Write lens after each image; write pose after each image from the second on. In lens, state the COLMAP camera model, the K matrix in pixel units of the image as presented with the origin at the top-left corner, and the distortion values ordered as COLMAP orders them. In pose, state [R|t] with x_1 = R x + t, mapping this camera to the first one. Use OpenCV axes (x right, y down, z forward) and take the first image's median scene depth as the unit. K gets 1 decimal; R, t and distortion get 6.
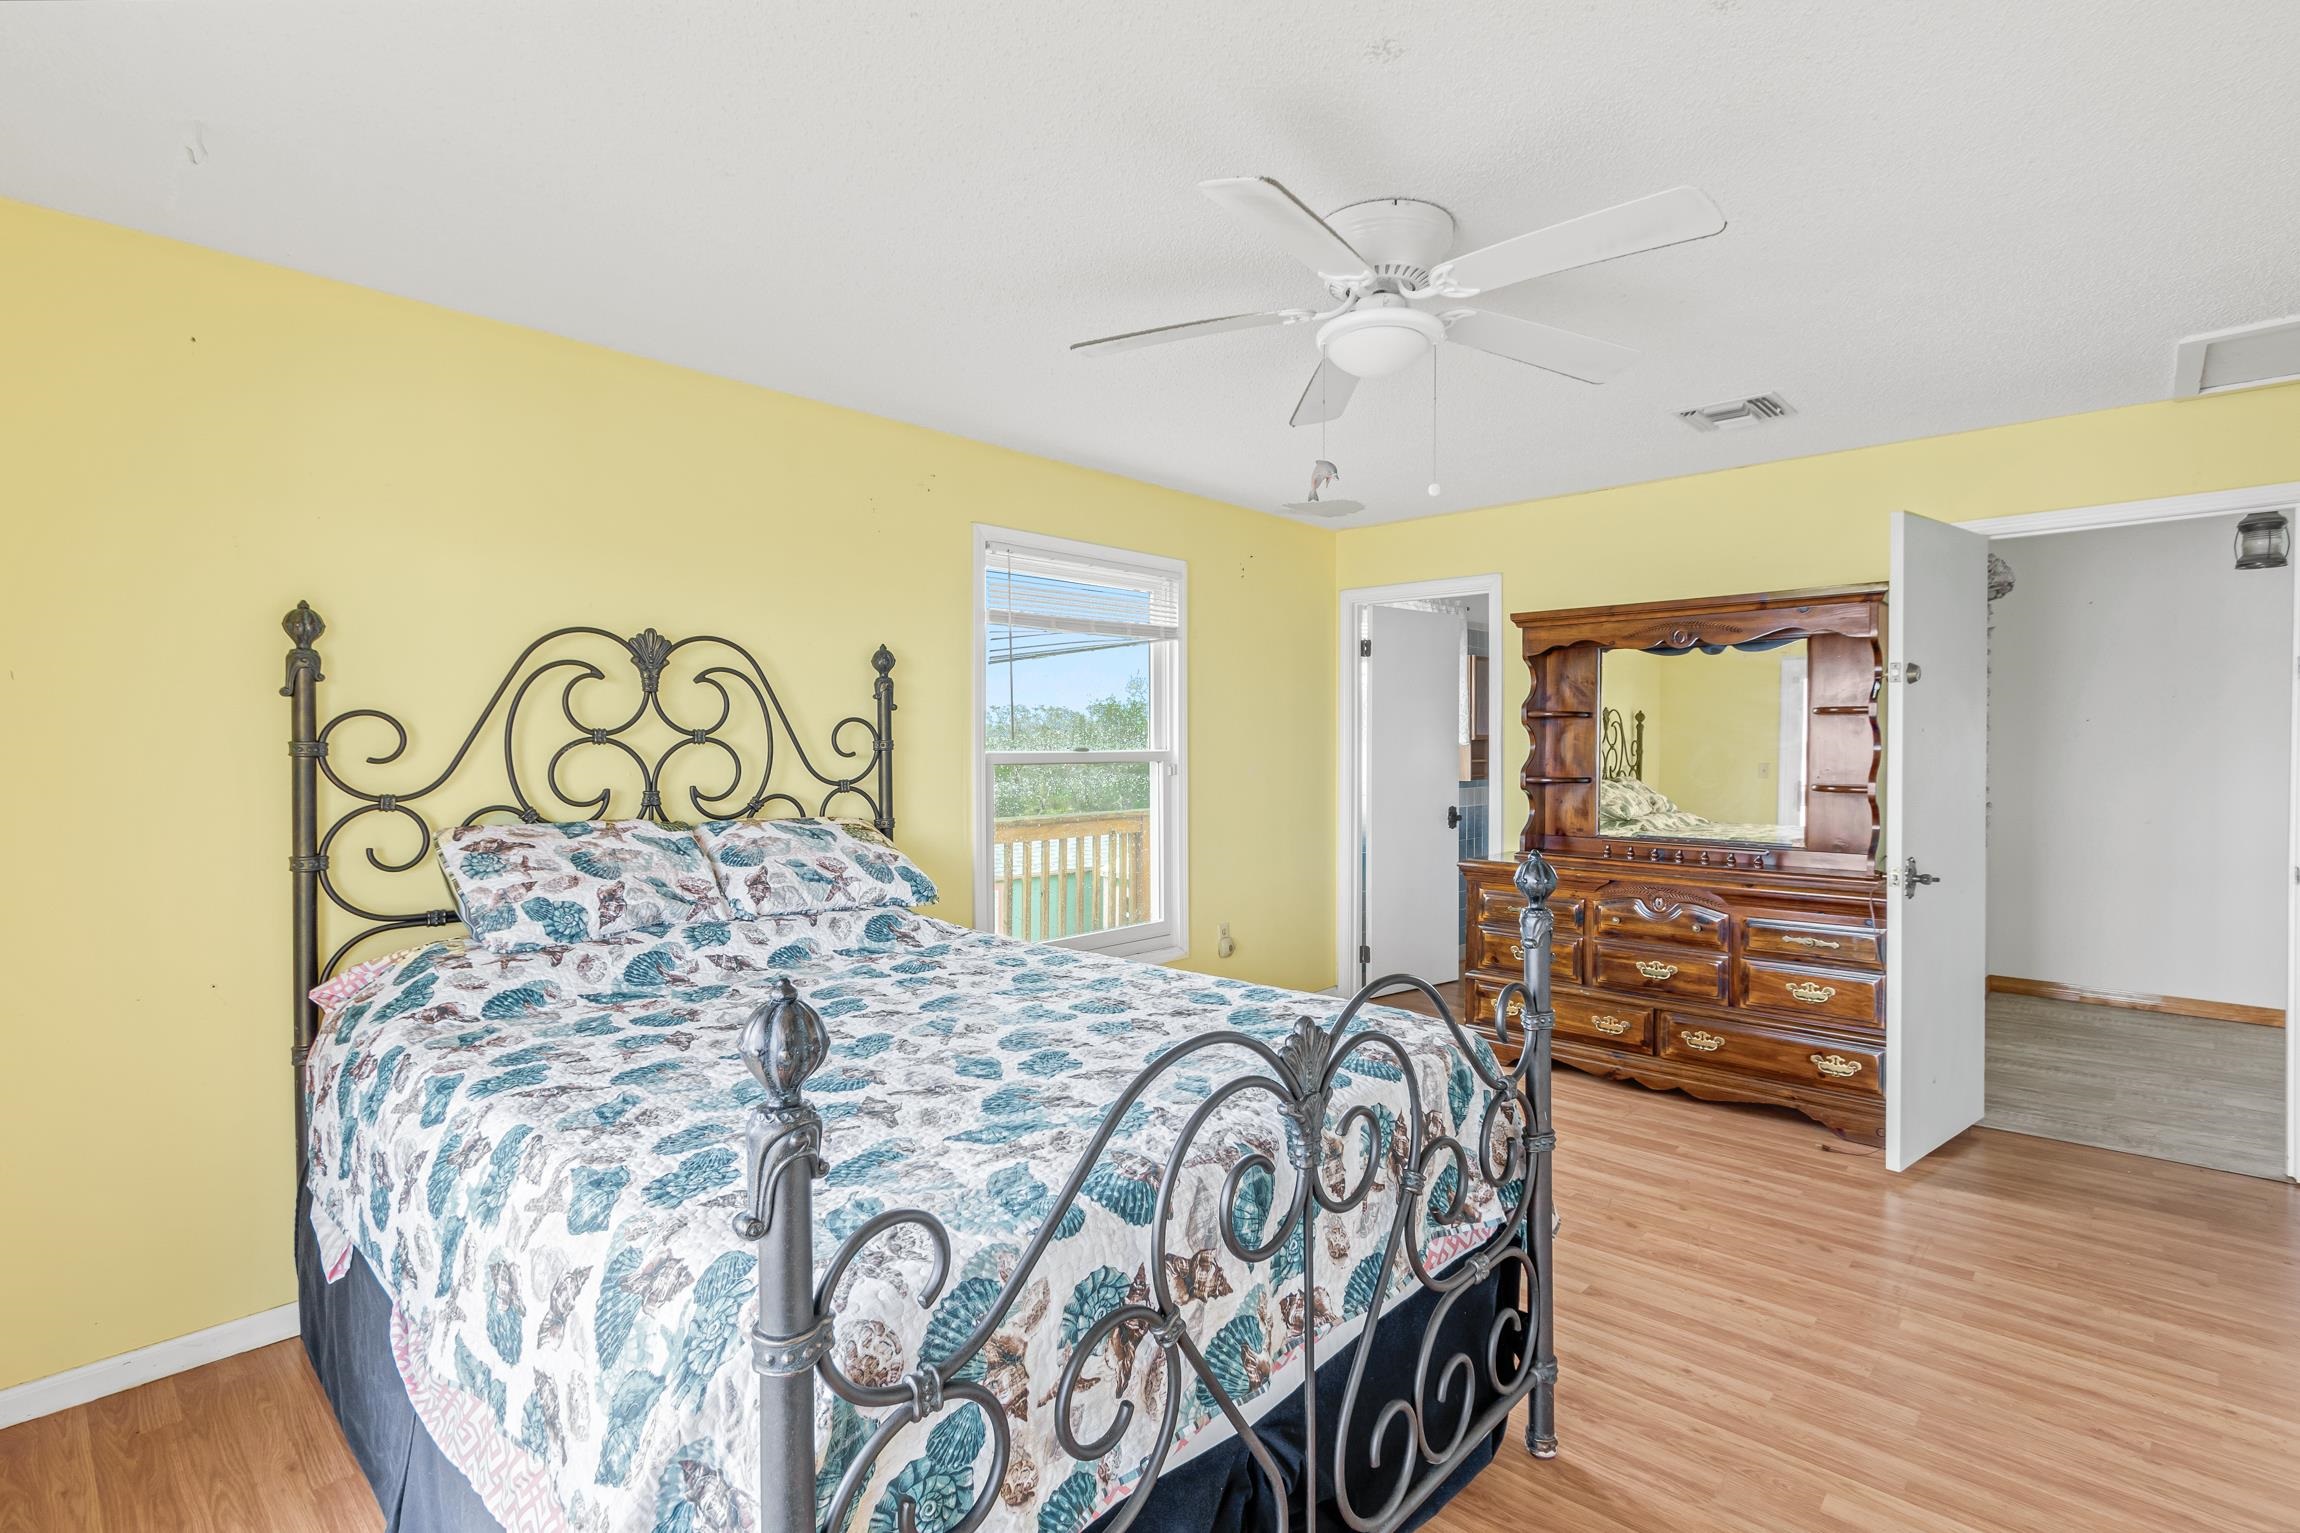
lens RADIAL K [[1093.7, 0, 1147.8], [0, 1093.7, 758.2], [0, 0, 1]] dist [0.004166, -0.002454]
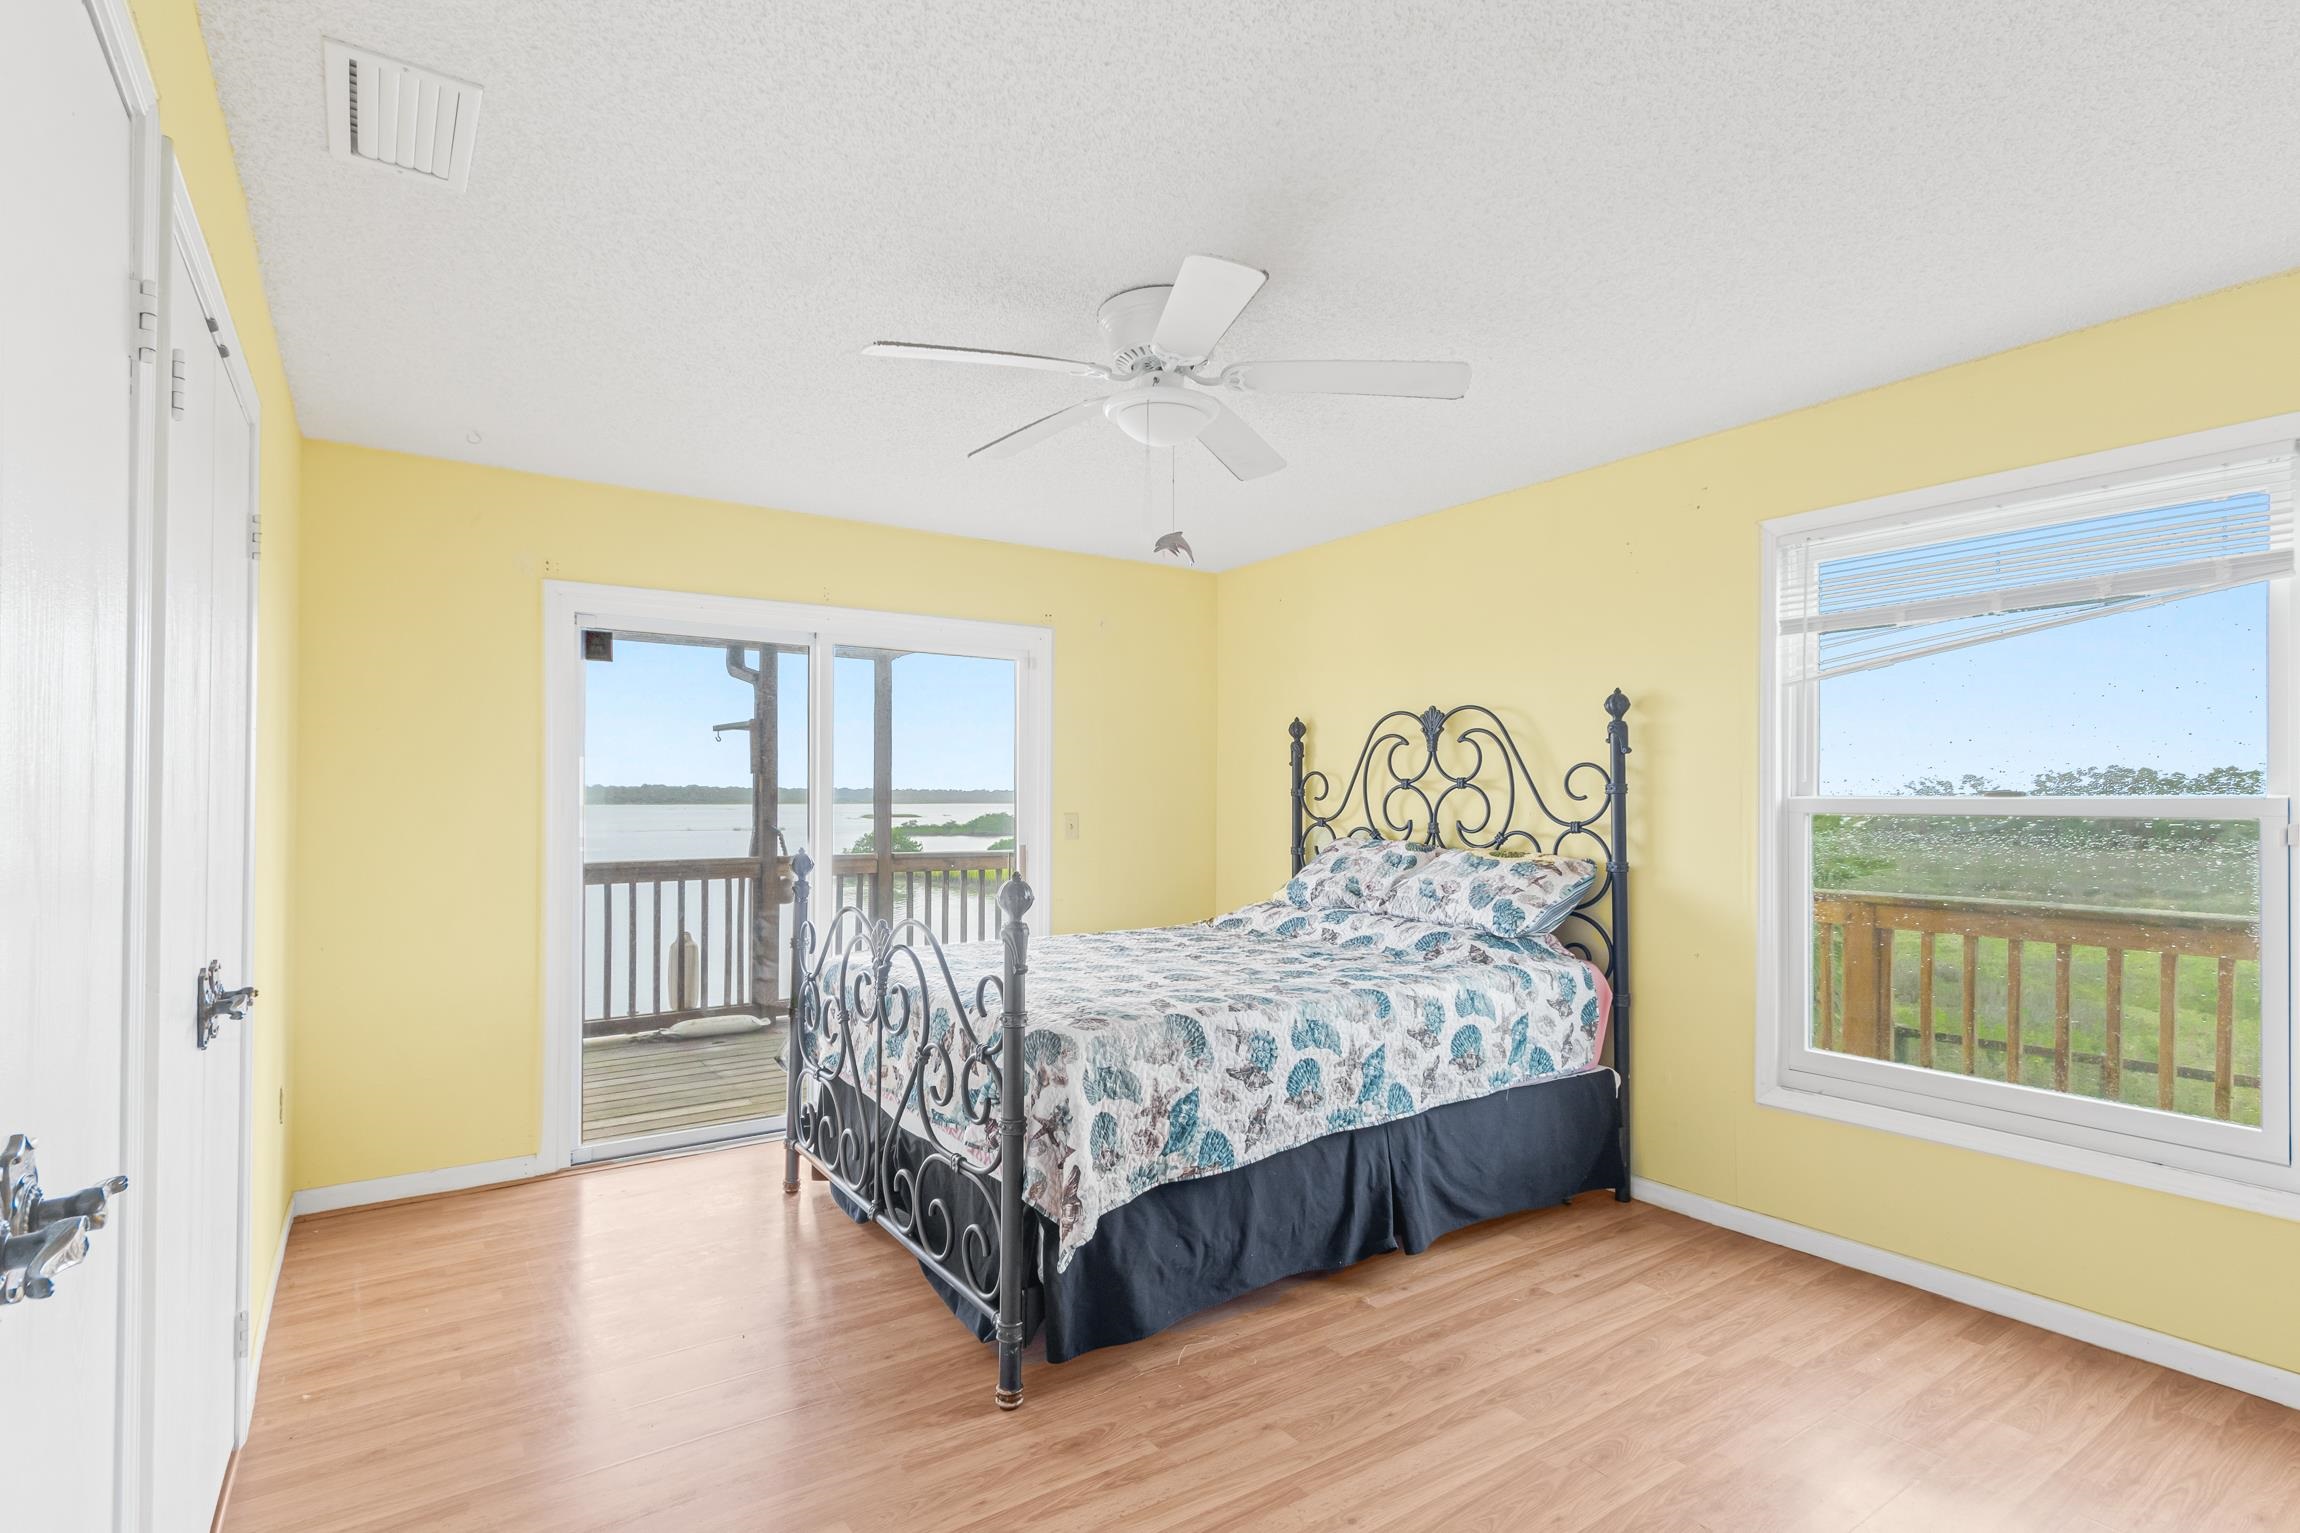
lens RADIAL K [[1093.7, 0, 1144.8], [0, 1093.7, 784.6], [0, 0, 1]] dist [0.004166, -0.002454]
pose [[-0.207703, -0.007069, -0.978166, 0.983952], [-0.008322, 0.999950, -0.005459, -0.008025], [0.978156, 0.007007, -0.207752, 0.929469]]
